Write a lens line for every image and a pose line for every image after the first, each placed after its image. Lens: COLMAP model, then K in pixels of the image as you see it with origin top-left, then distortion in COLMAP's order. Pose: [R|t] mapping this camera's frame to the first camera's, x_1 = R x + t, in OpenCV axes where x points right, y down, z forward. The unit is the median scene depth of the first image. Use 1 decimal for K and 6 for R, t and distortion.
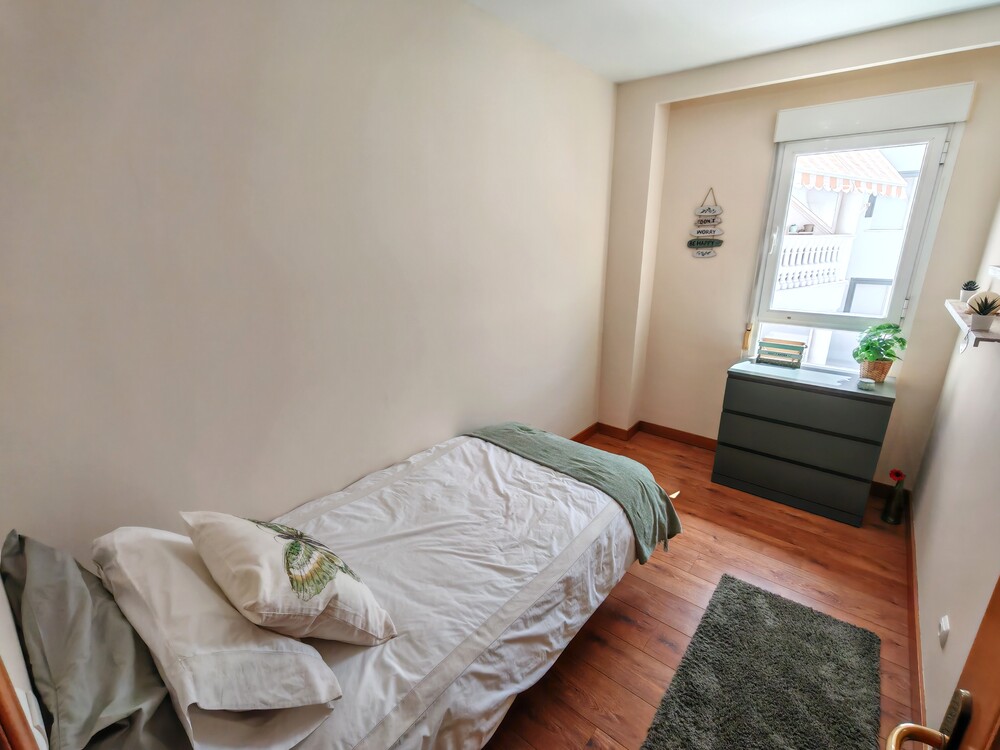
lens RADIAL K [[457.0, 0, 504.6], [0, 457.0, 375.9], [0, 0, 1]] dist [0.001991, 0.002386]
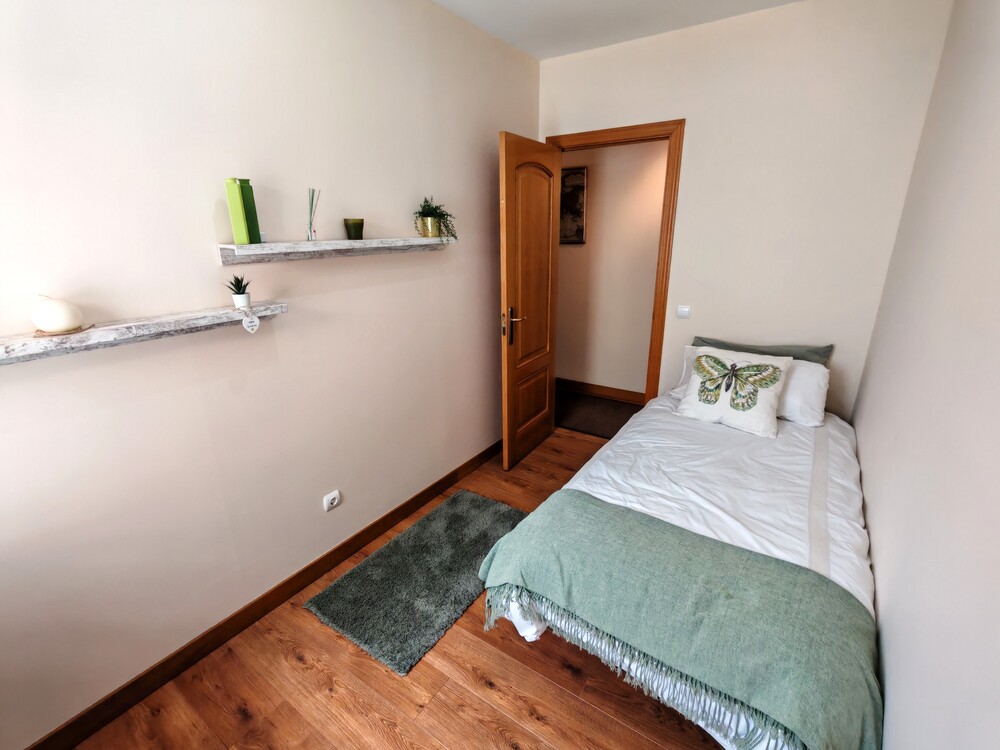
lens RADIAL K [[457.0, 0, 502.1], [0, 457.0, 376.7], [0, 0, 1]] dist [0.001991, 0.002386]
pose [[-0.995939, 0.035931, -0.082552, 0.361458], [-0.018283, 0.817095, 0.576213, -0.387665], [0.088157, 0.575383, -0.813119, 1.327054]]
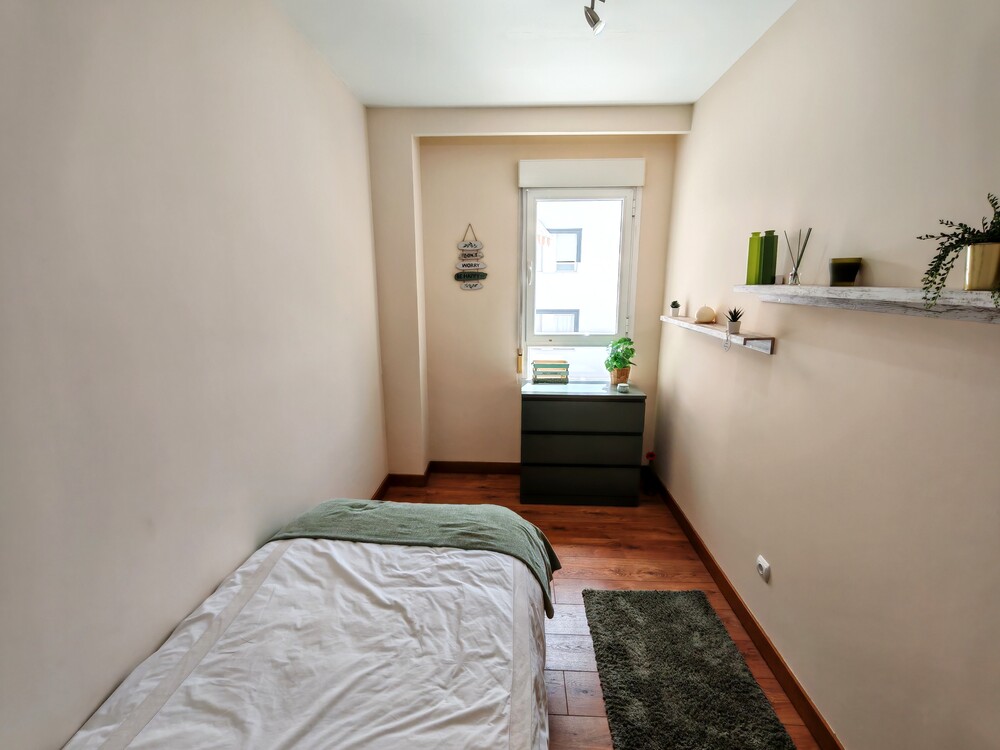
lens RADIAL K [[457.0, 0, 501.1], [0, 457.0, 378.2], [0, 0, 1]] dist [0.001991, 0.002386]
pose [[0.801782, -0.127433, 0.583872, -0.197517], [0.174665, 0.984310, -0.025023, -0.037375], [-0.571523, 0.122045, 0.811460, 0.220467]]
